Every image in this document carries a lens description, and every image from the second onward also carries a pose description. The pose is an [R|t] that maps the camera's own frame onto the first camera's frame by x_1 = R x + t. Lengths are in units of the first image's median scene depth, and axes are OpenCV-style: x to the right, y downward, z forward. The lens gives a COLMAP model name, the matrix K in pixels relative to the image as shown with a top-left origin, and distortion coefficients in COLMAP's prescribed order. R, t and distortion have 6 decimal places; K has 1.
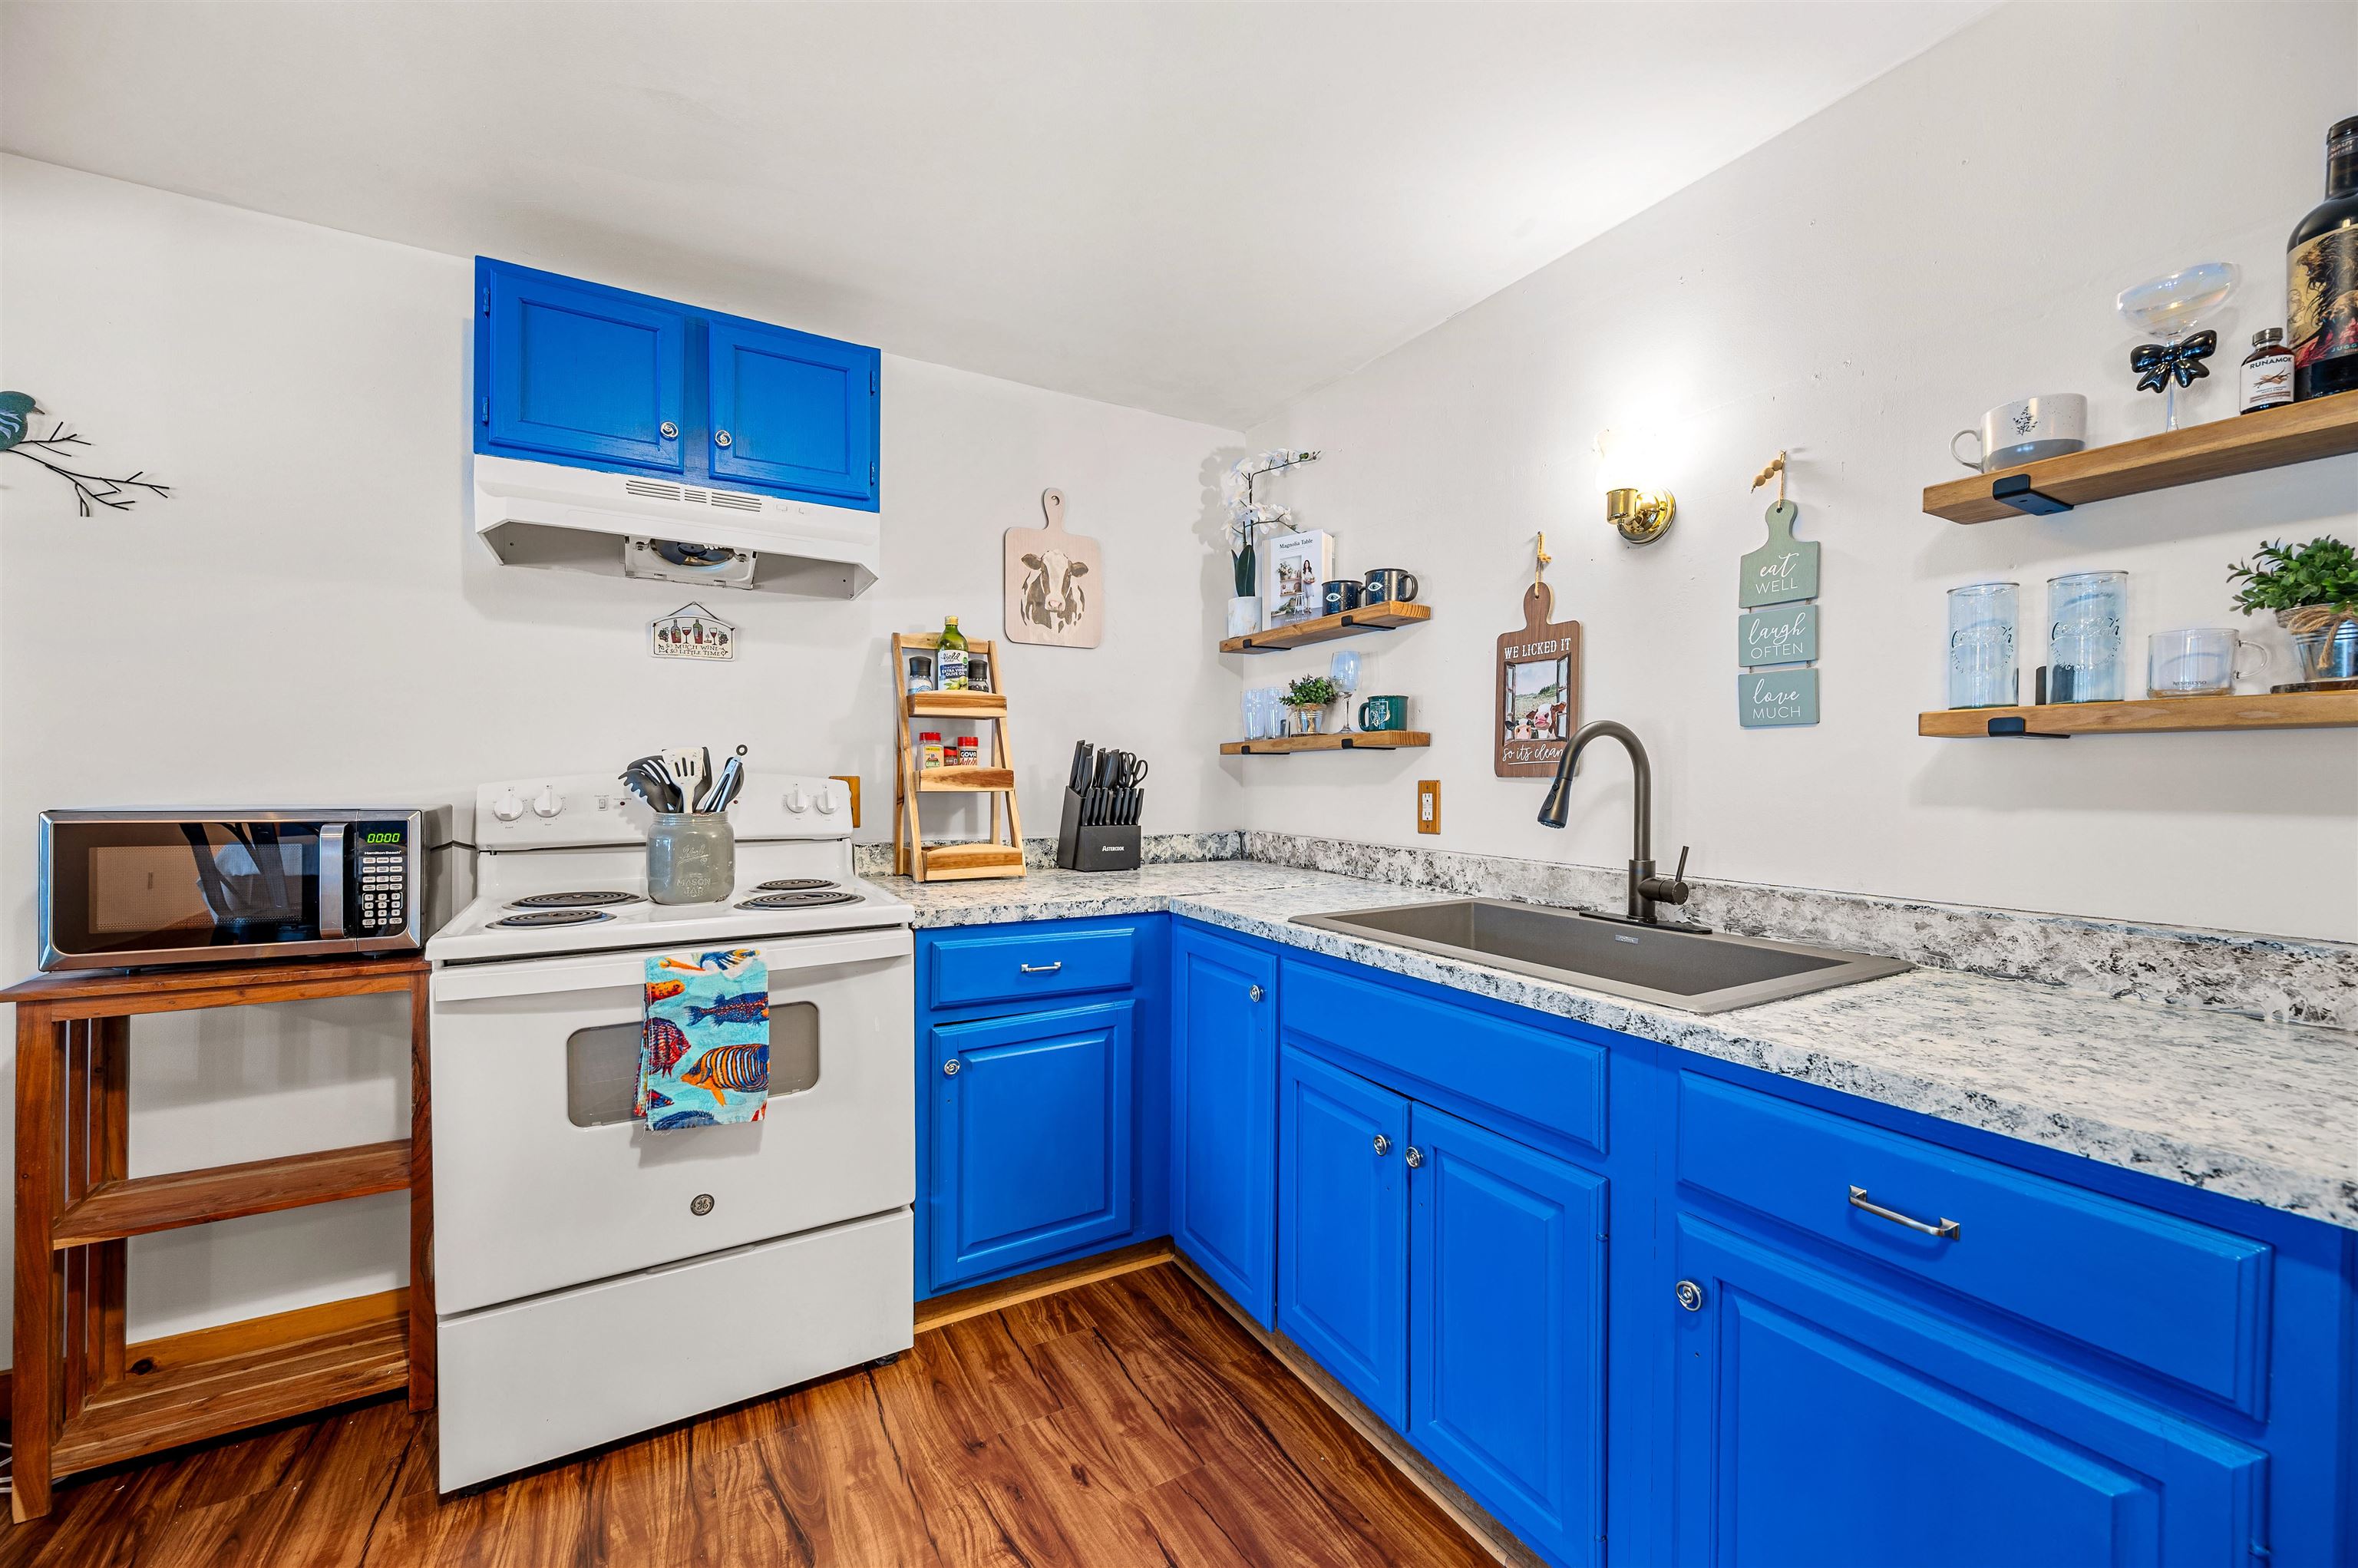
lens RADIAL K [[940.7, 0, 1180.0], [0, 940.7, 791.9], [0, 0, 1]] dist [-0.005431, 0.001722]
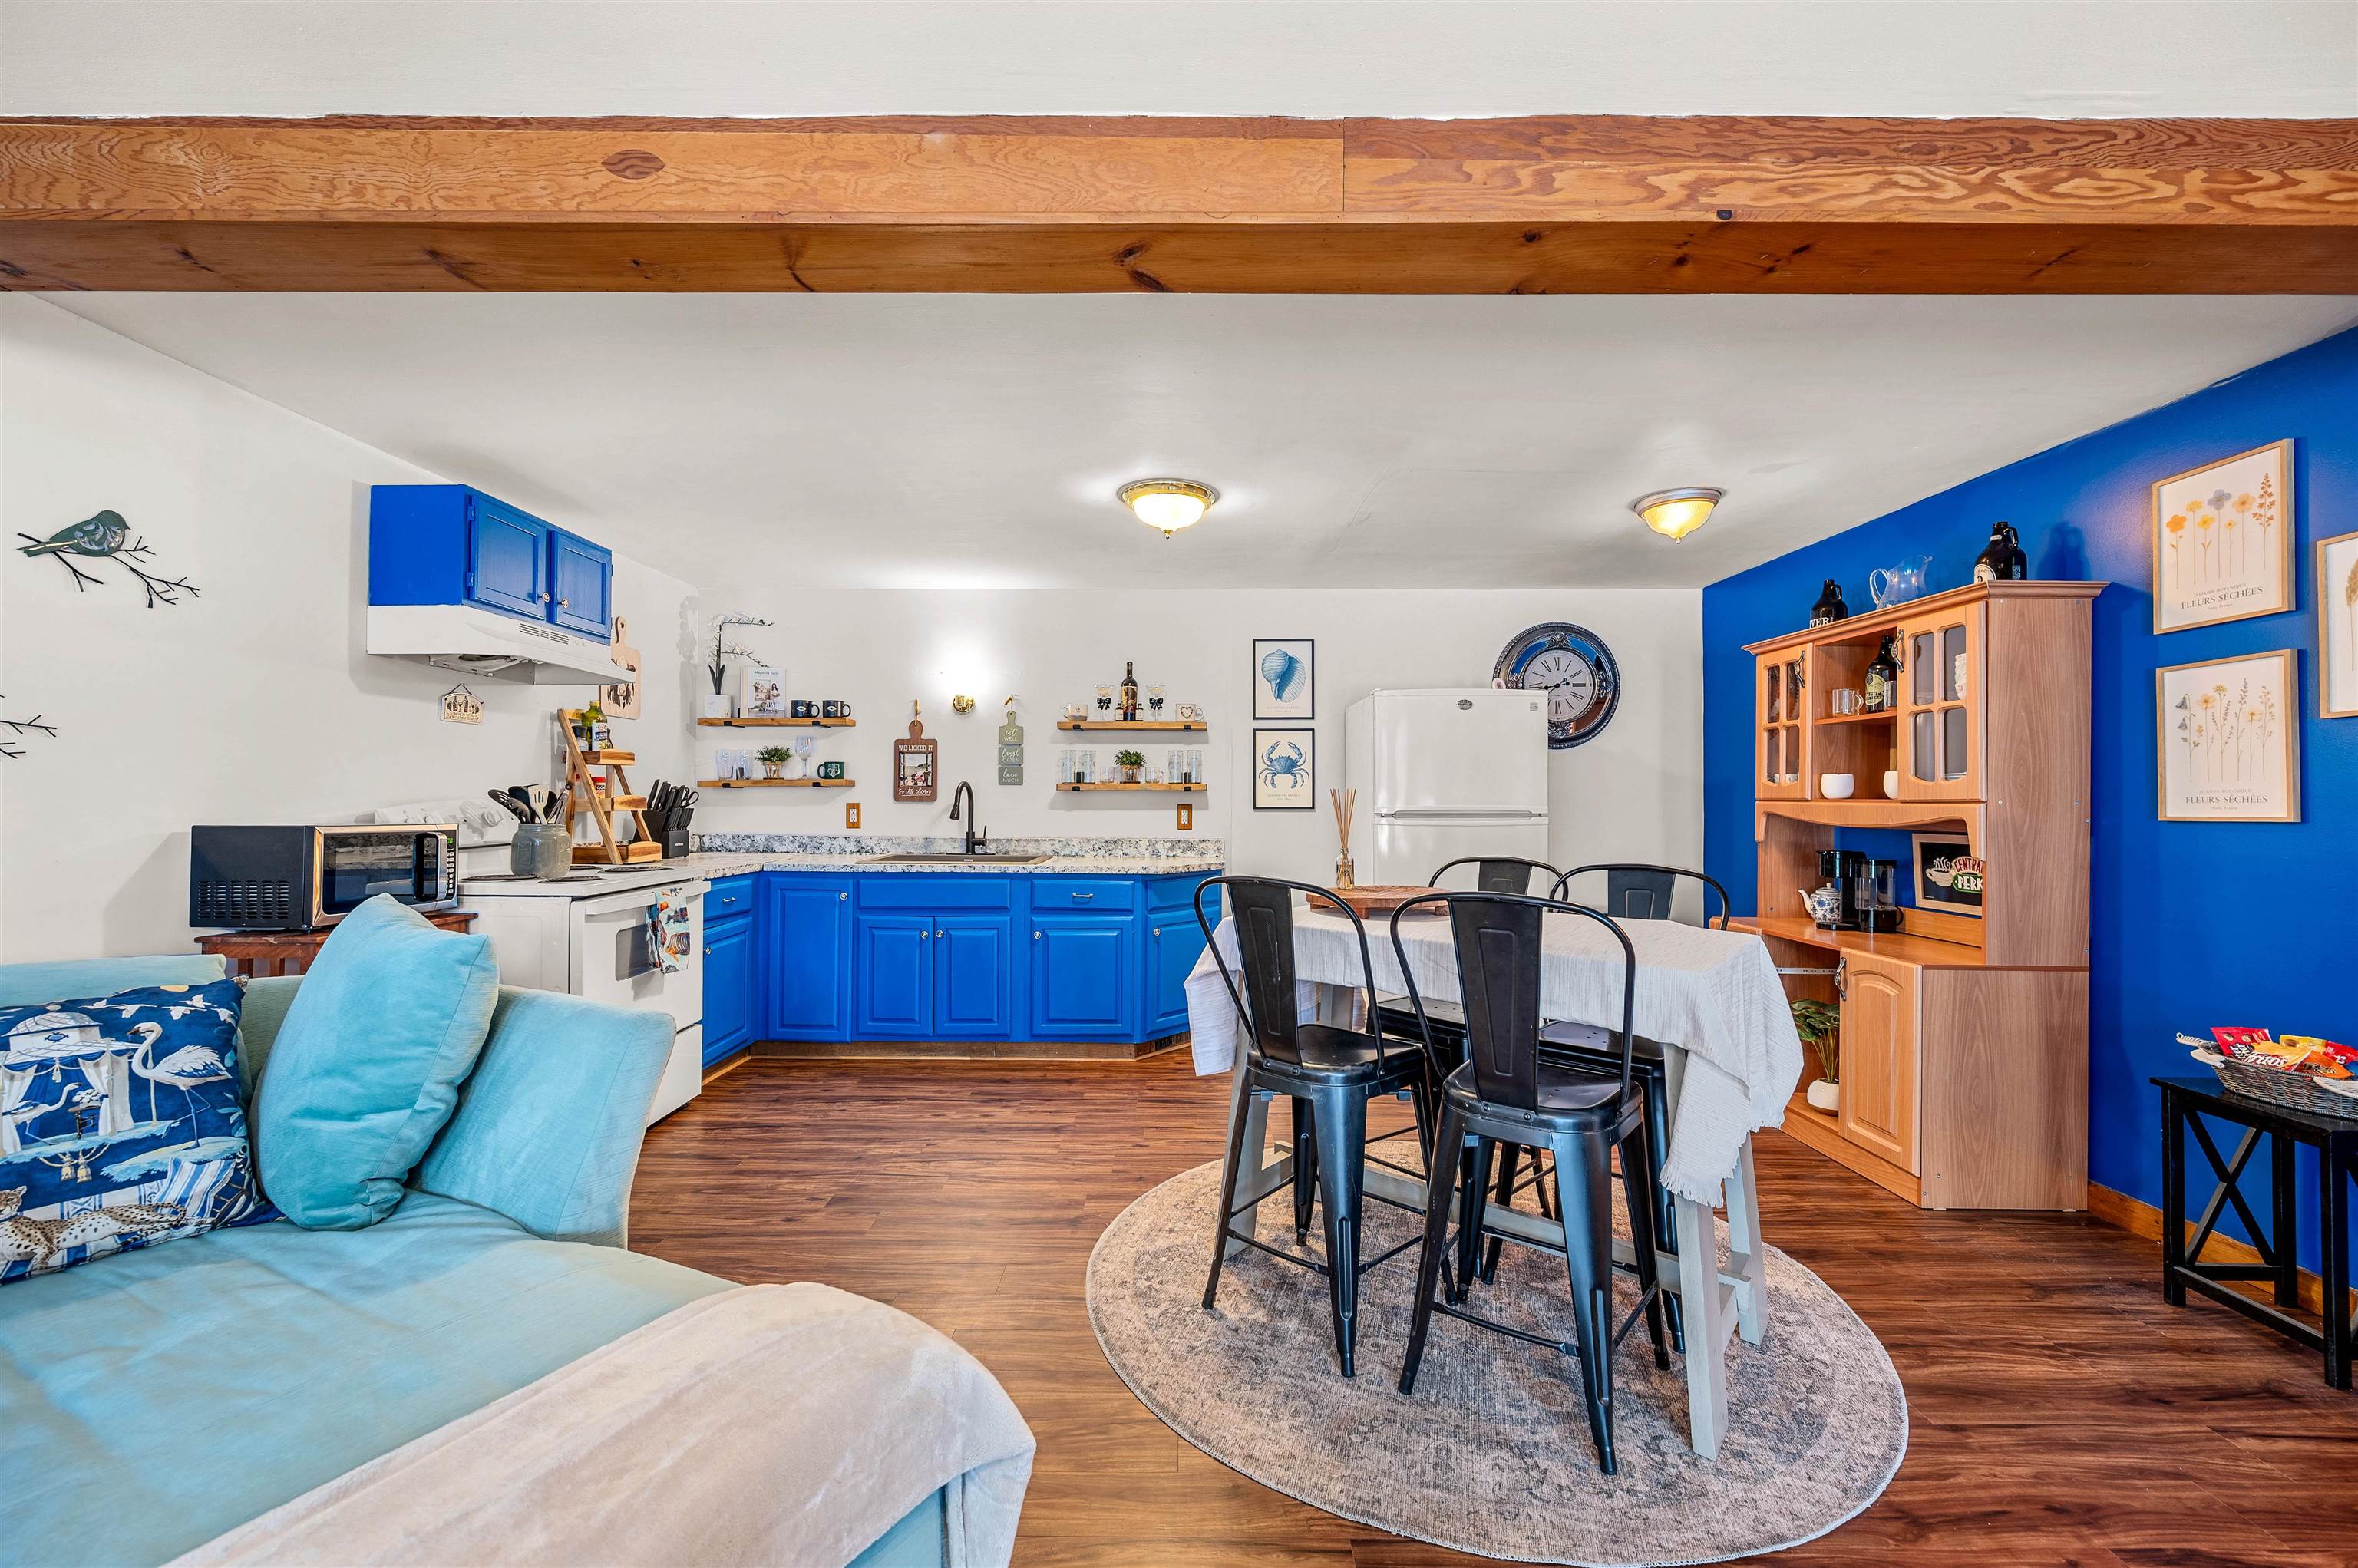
lens RADIAL K [[940.7, 0, 1175.5], [0, 940.7, 788.2], [0, 0, 1]] dist [-0.005431, 0.001722]
pose [[0.510819, 0.008283, 0.859648, -1.487871], [0.011606, 0.999796, -0.016530, -0.002124], [-0.859610, 0.018421, 0.510619, -0.883700]]
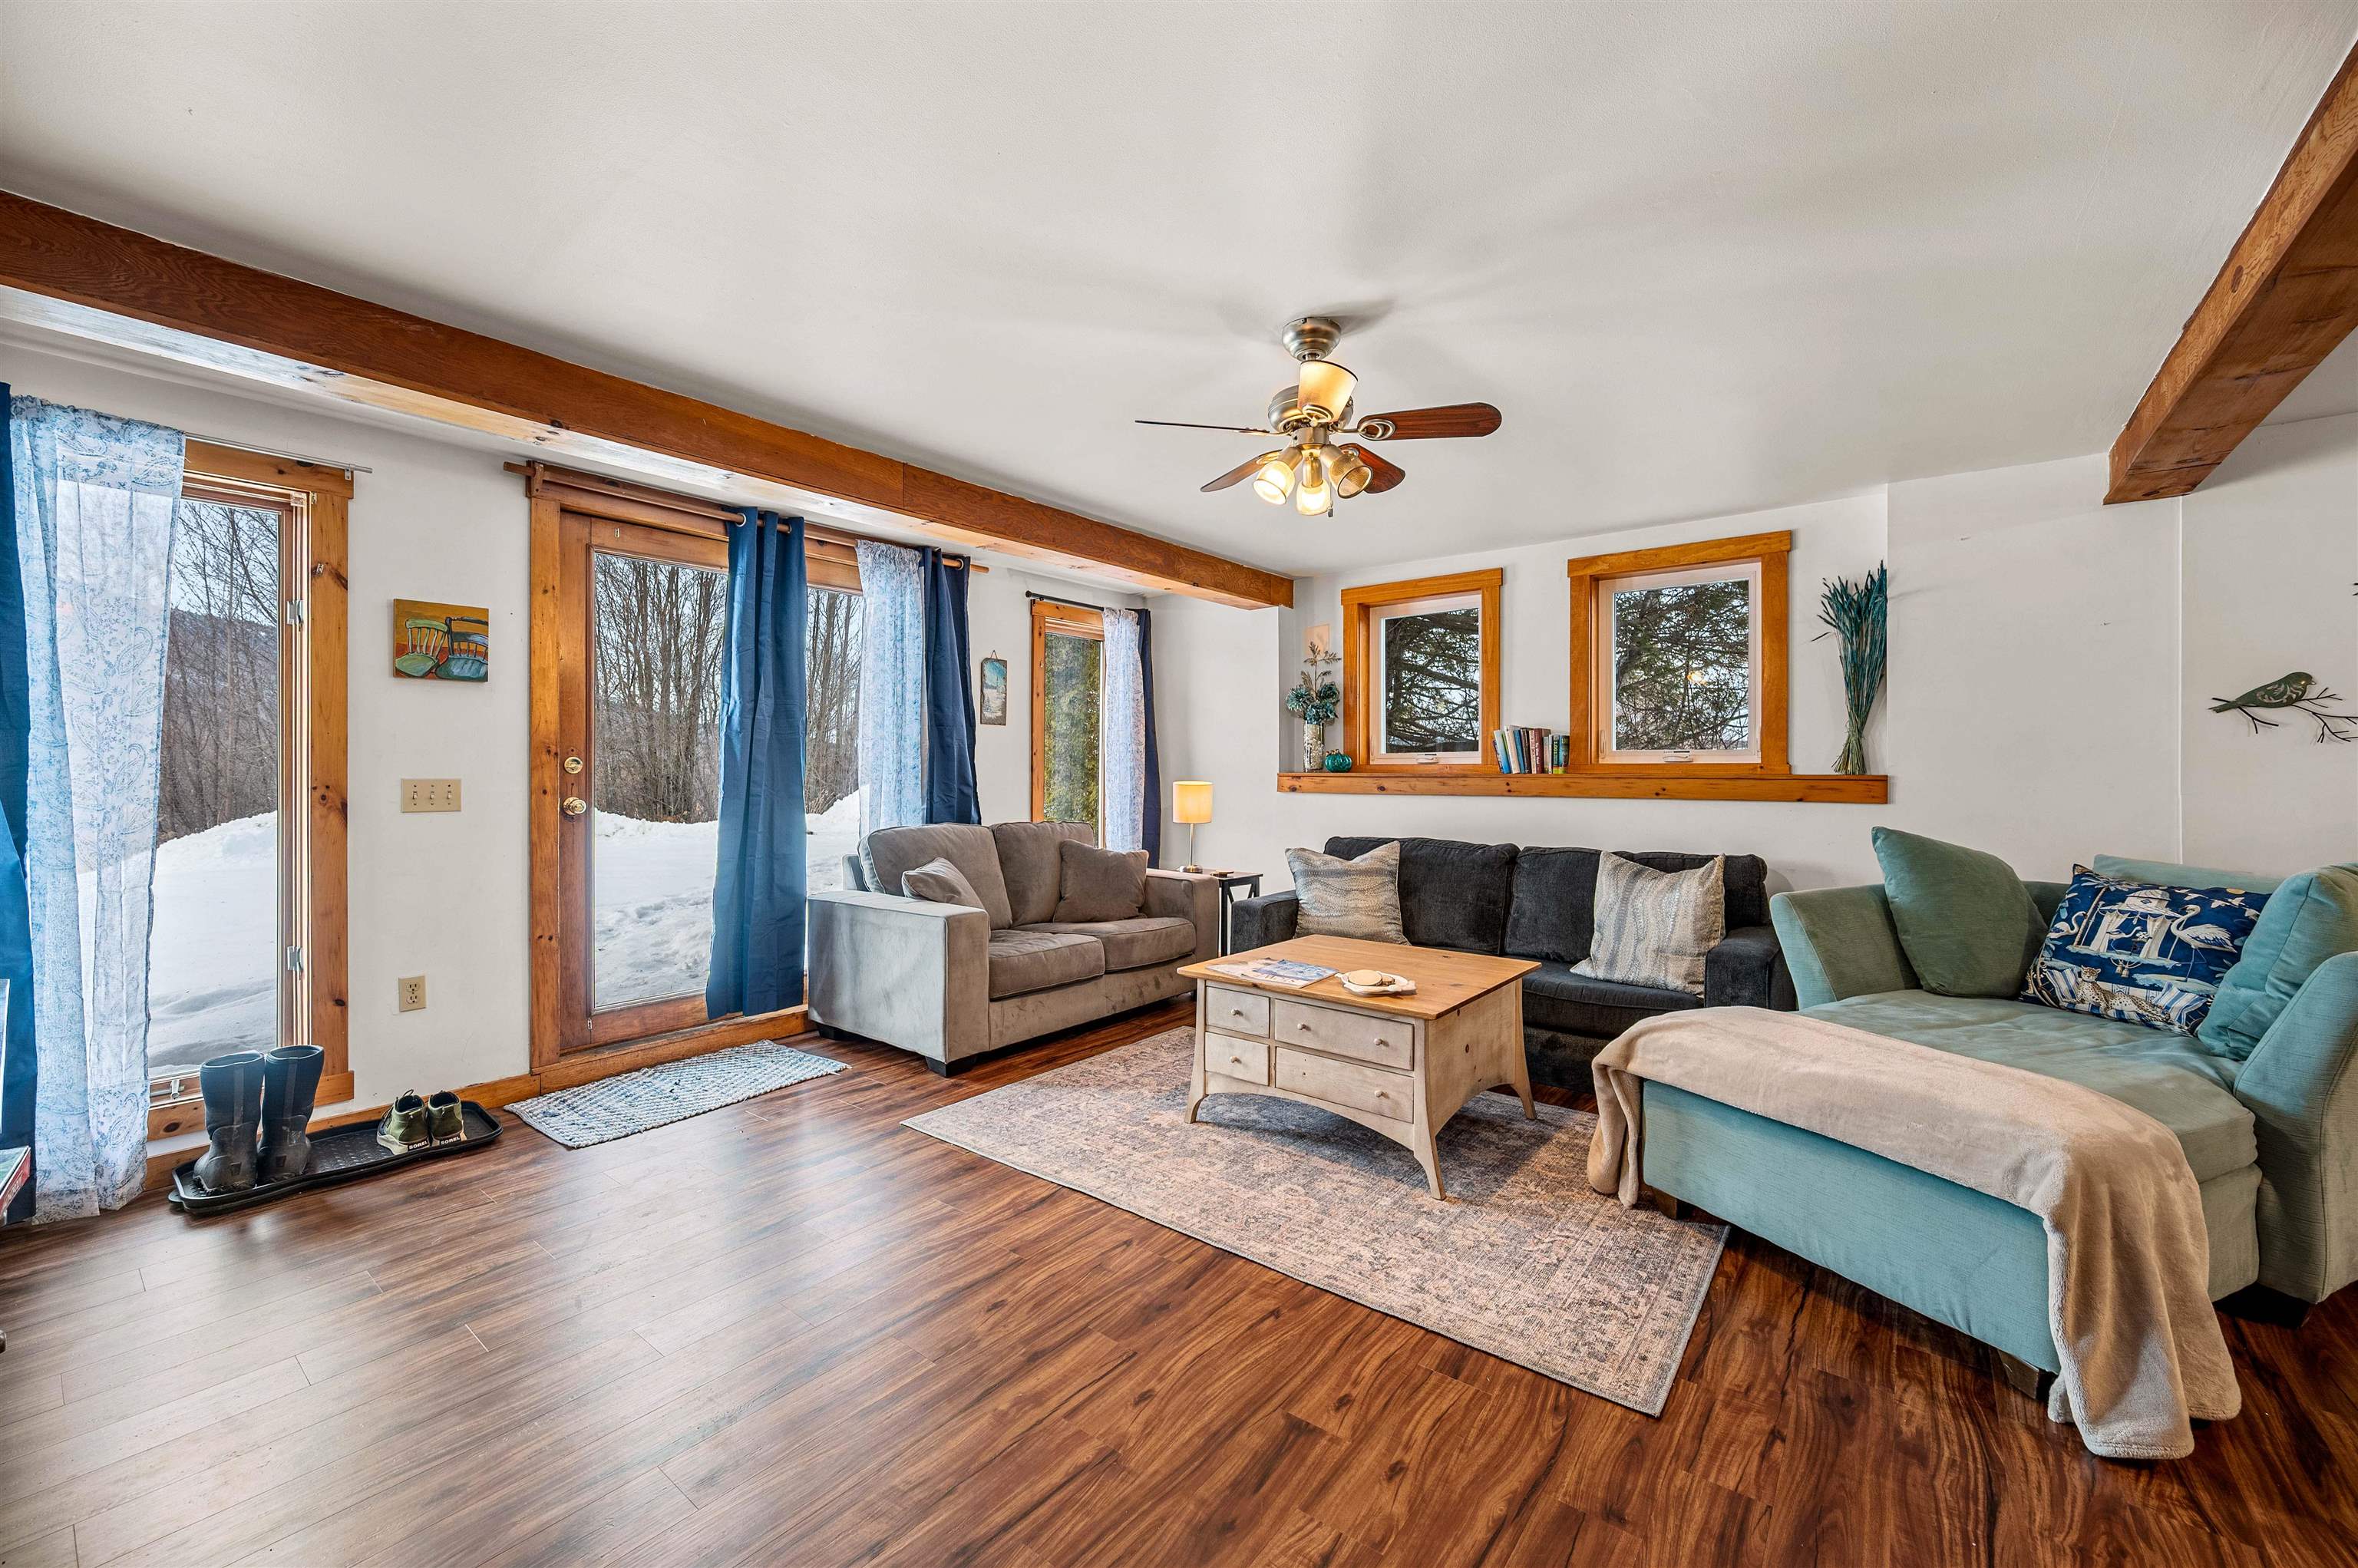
lens RADIAL K [[940.7, 0, 1180.2], [0, 940.7, 798.0], [0, 0, 1]] dist [-0.005431, 0.001722]
pose [[0.368939, 0.022359, -0.929185, -0.464605], [-0.009309, 0.999749, 0.020361, 0.012153], [0.929407, 0.001138, 0.369055, -1.584198]]
